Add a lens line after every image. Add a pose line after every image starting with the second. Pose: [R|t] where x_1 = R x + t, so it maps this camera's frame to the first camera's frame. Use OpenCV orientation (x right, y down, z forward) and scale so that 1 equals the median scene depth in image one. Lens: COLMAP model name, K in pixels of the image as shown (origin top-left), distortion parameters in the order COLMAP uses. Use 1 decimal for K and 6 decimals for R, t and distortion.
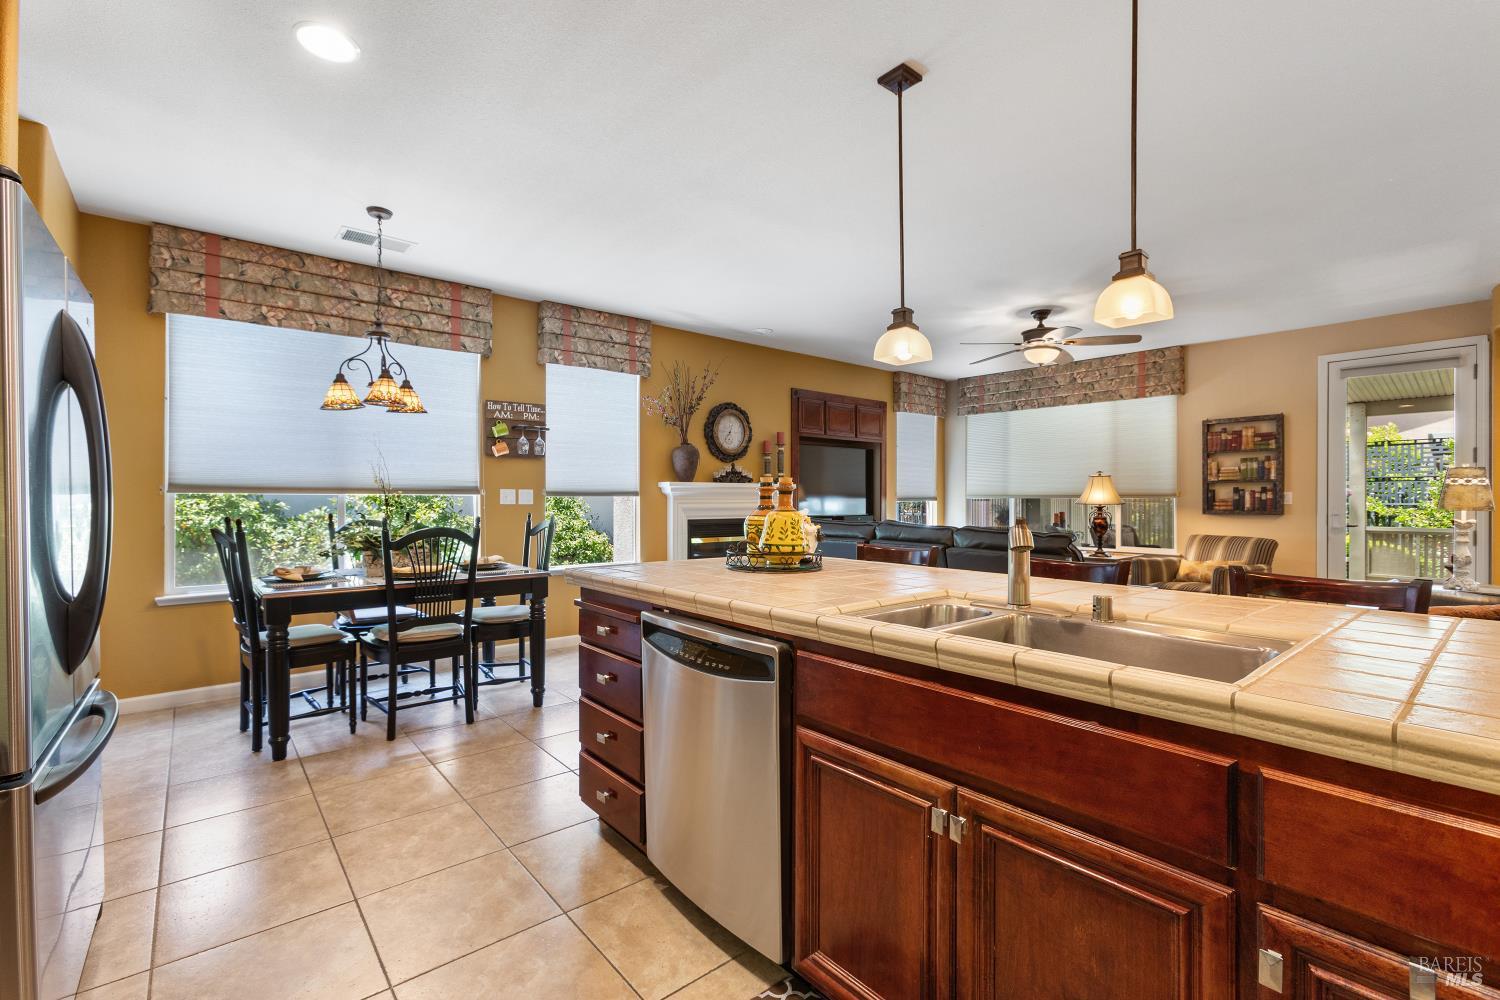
lens RADIAL K [[659.4, 0, 750.0], [0, 659.4, 500.0], [0, 0, 1]] dist [-0.039731, 0.000074]
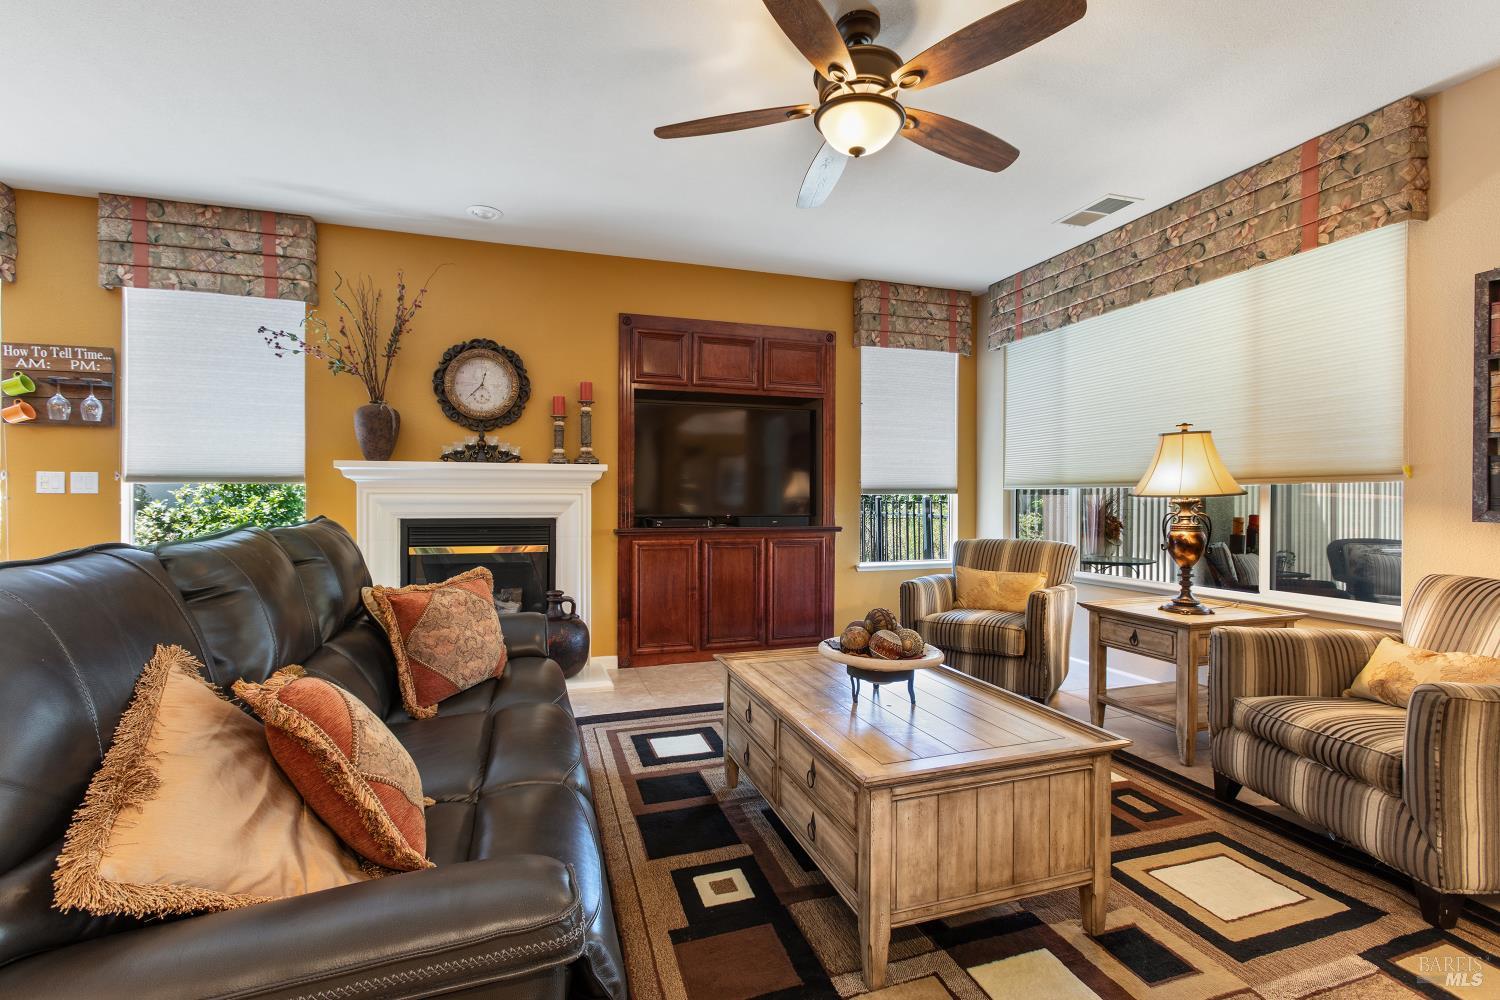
lens RADIAL K [[669.2, 0, 743.2], [0, 669.2, 499.5], [0, 0, 1]] dist [-0.006011, 0.000101]
pose [[0.928626, 0.000674, -0.371016, 0.440400], [-0.001009, 0.999999, -0.000709, 0.010014], [0.371015, 0.001032, 0.928626, 0.474478]]
